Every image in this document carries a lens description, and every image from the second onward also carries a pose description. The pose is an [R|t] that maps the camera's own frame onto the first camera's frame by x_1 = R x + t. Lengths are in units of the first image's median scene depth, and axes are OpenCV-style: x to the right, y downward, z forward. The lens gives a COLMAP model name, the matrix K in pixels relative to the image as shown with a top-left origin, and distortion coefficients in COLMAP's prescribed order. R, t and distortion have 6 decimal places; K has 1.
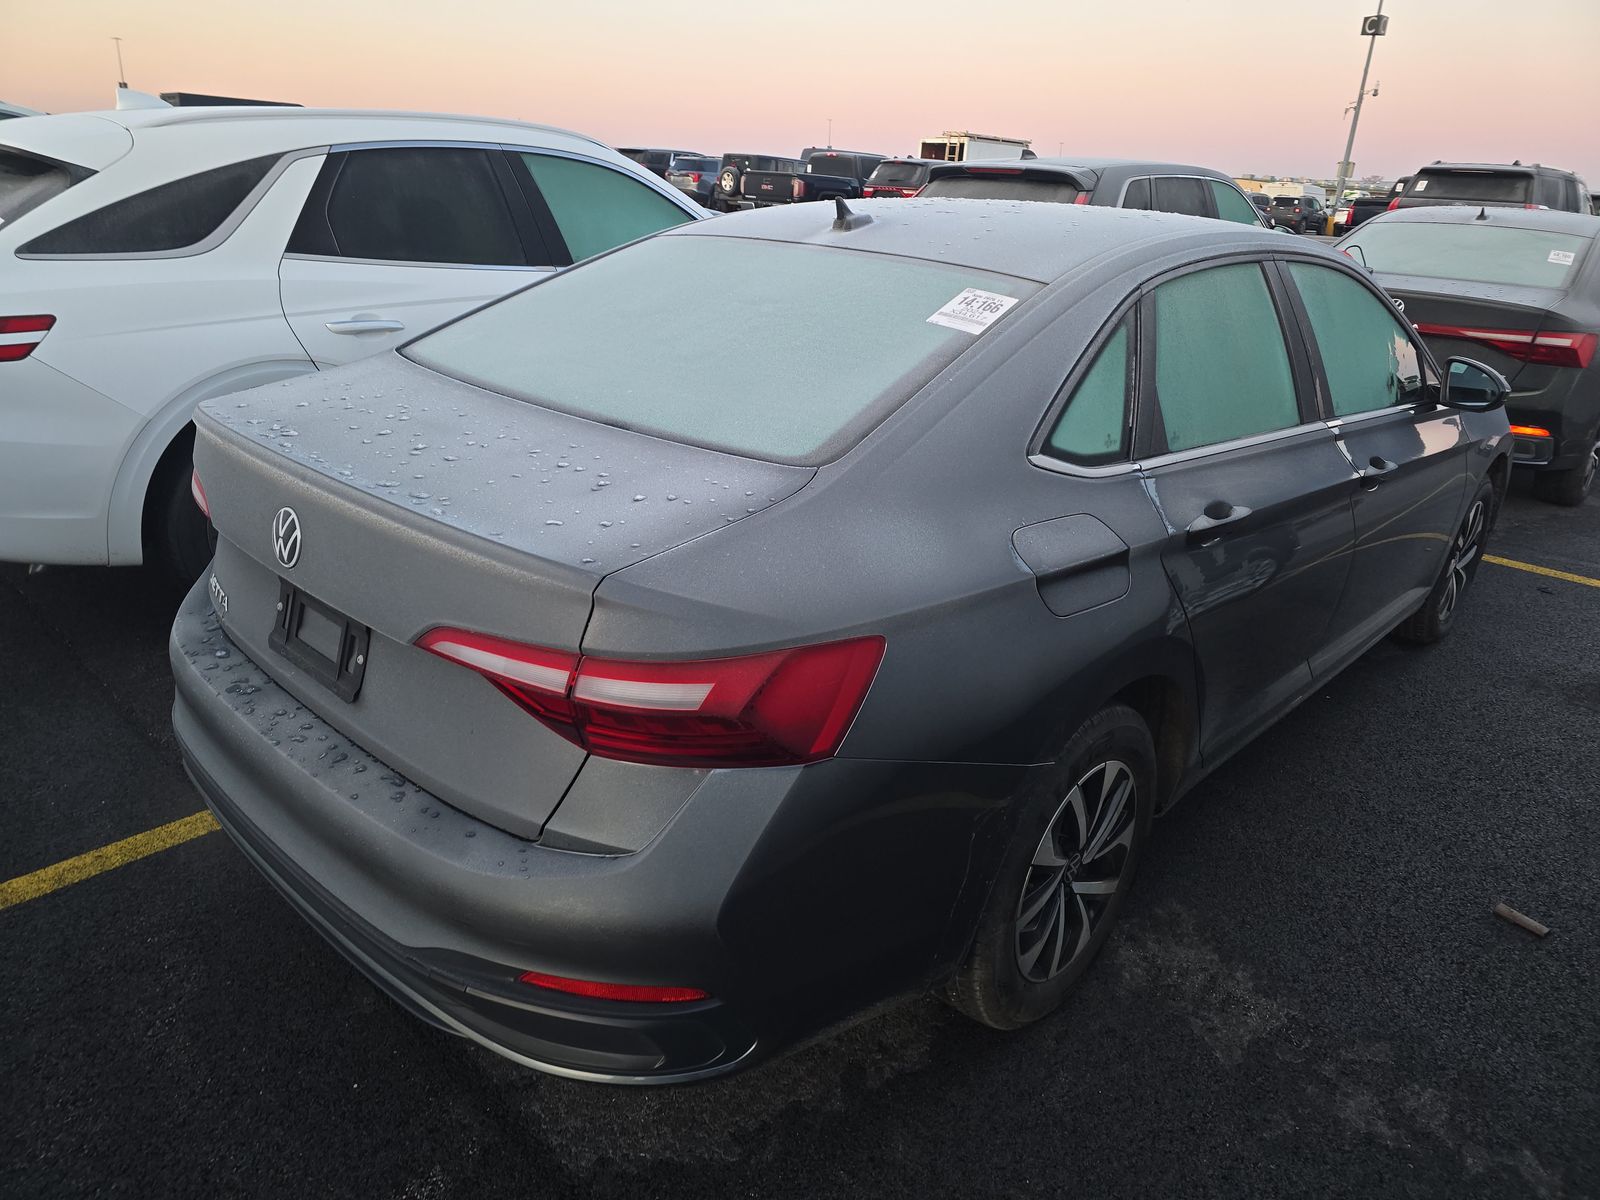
lens RADIAL K [[1081.0, 0, 791.1], [0, 1081.0, 589.9], [0, 0, 1]] dist [0.041712, -0.041927]
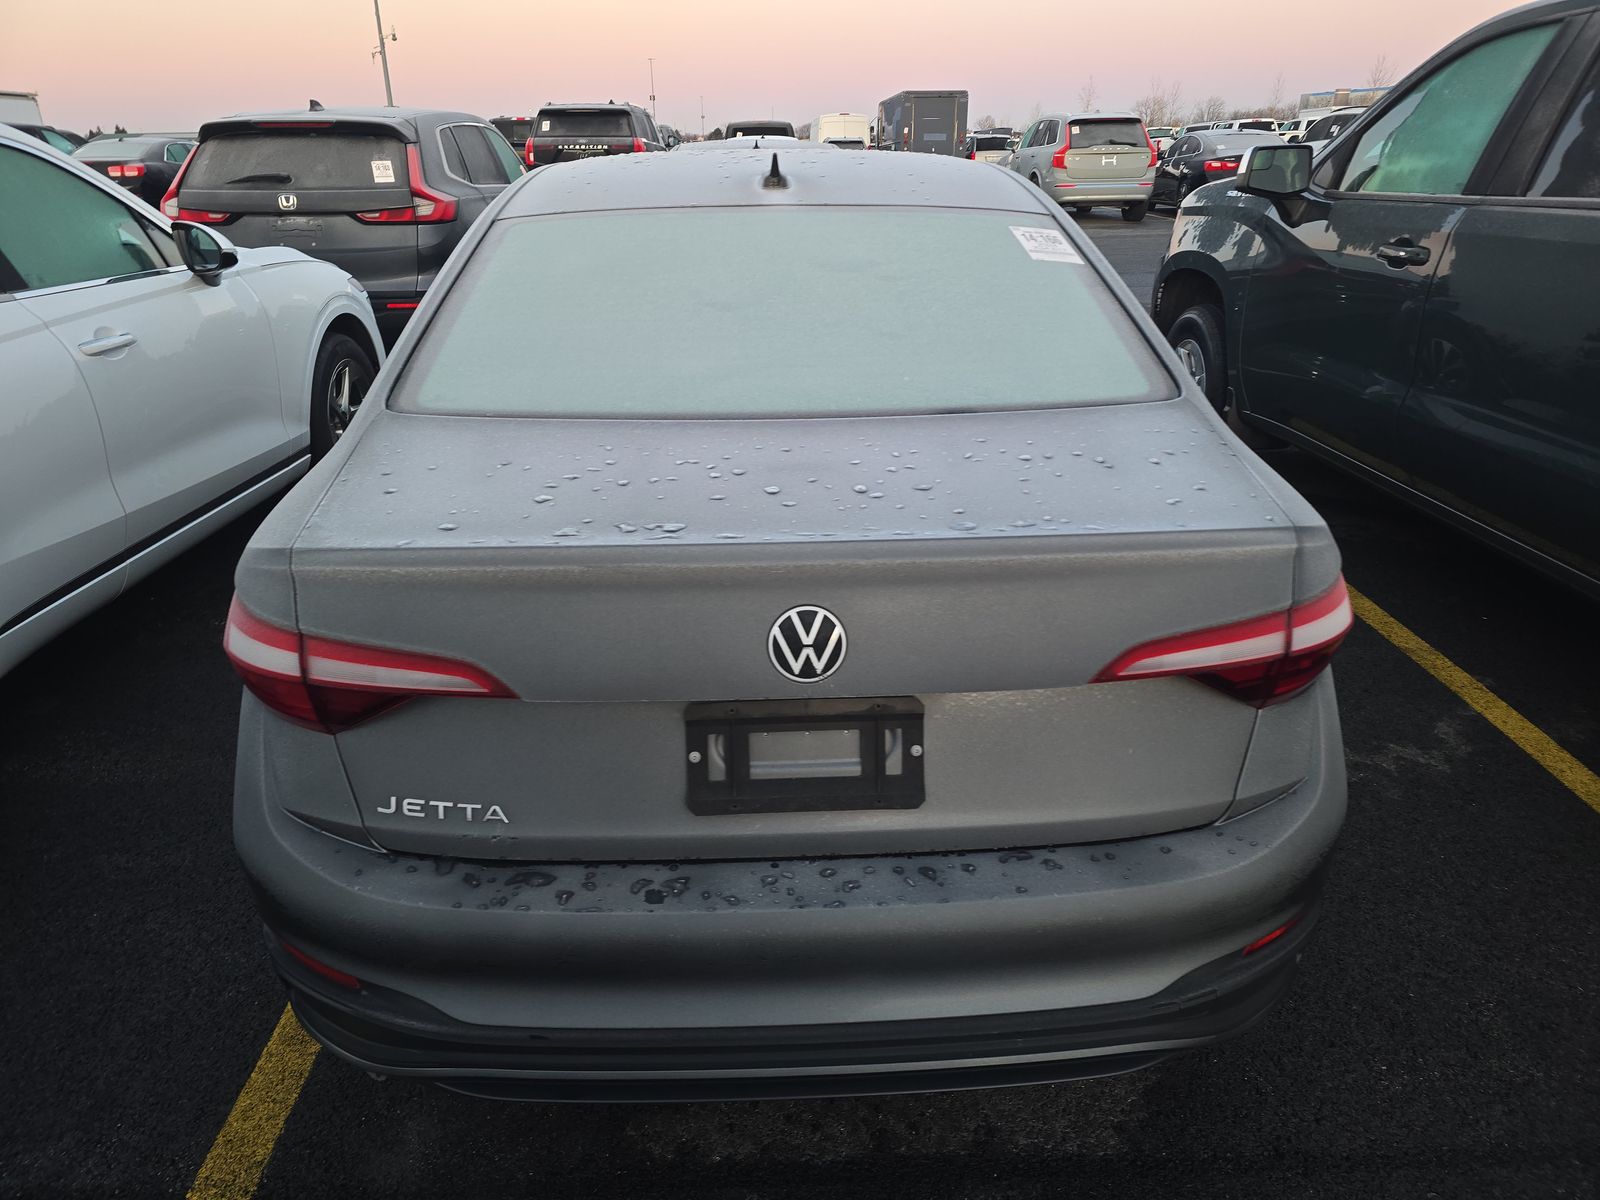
lens RADIAL K [[1081.0, 0, 788.2], [0, 1081.0, 602.6], [0, 0, 1]] dist [0.041712, -0.041927]
pose [[0.691087, -0.328021, 0.644051, -0.786456], [0.294698, 0.941532, 0.163311, -0.167472], [-0.659964, 0.076939, 0.747347, 0.372942]]
